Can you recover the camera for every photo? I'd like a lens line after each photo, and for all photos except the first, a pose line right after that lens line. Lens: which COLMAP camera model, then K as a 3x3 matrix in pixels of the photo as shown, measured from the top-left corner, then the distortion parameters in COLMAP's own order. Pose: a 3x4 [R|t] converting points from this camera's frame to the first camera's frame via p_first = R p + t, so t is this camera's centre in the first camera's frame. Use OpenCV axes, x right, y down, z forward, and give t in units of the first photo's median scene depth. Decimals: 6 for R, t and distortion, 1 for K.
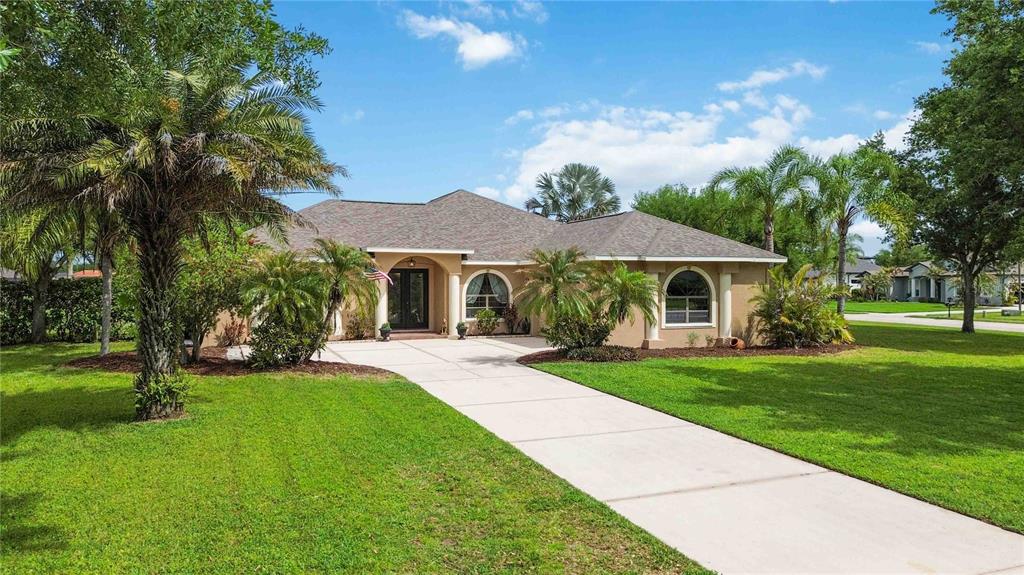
lens RADIAL K [[728.8, 0, 519.7], [0, 728.8, 282.3], [0, 0, 1]] dist [0.064894, -0.057990]
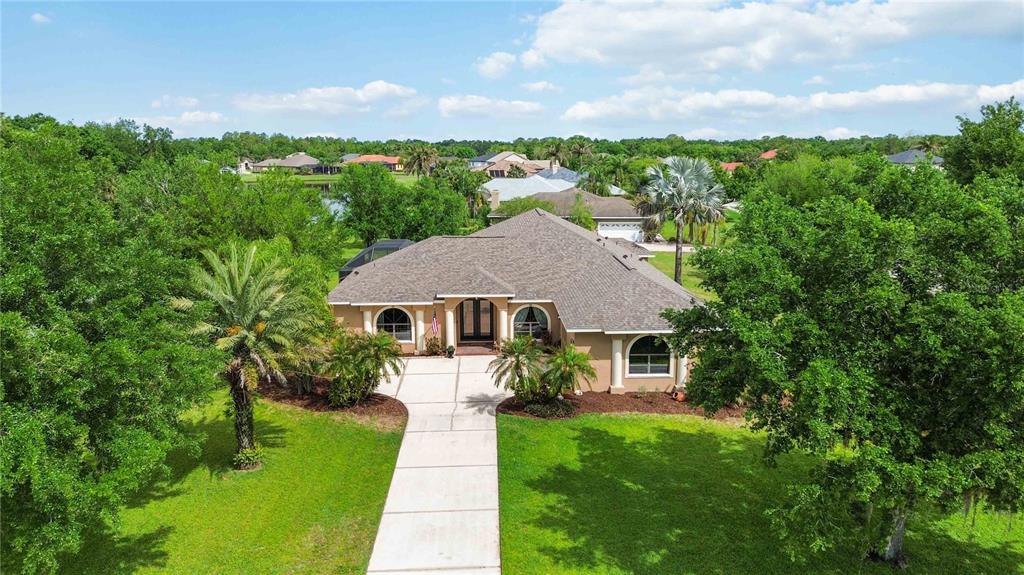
lens RADIAL K [[728.8, 0, 511.3], [0, 728.8, 290.9], [0, 0, 1]] dist [0.064894, -0.057990]
pose [[0.934252, 0.065416, -0.350562, 0.426444], [0.005835, 0.980095, 0.198441, -0.335462], [0.356566, -0.187439, 0.915274, -0.255889]]
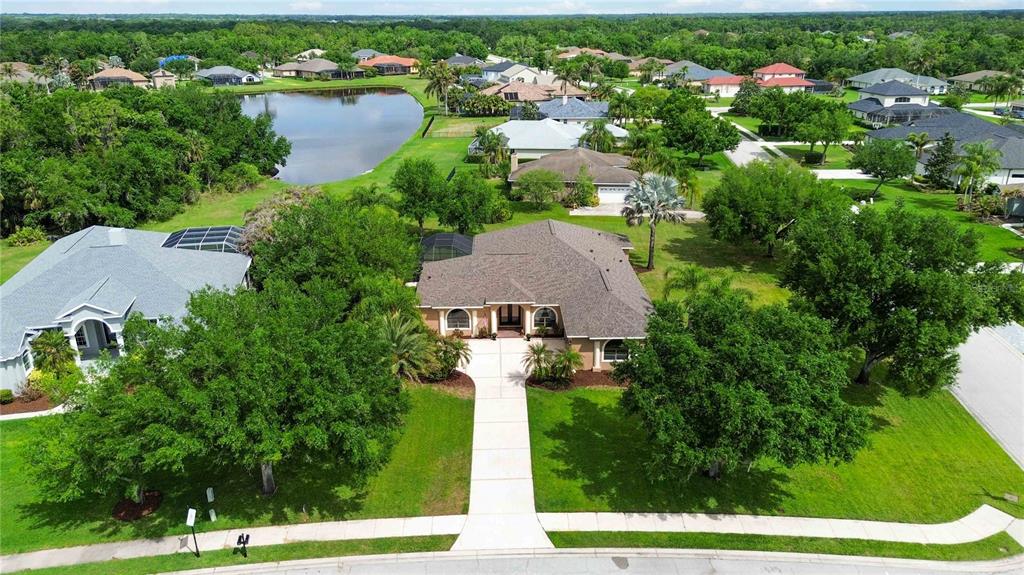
lens RADIAL K [[728.8, 0, 507.9], [0, 728.8, 290.3], [0, 0, 1]] dist [0.064894, -0.057990]
pose [[0.928424, 0.125796, -0.349578, 0.635909], [0.008225, 0.933742, 0.357852, -0.884036], [0.371432, -0.335114, 0.865874, -0.914907]]
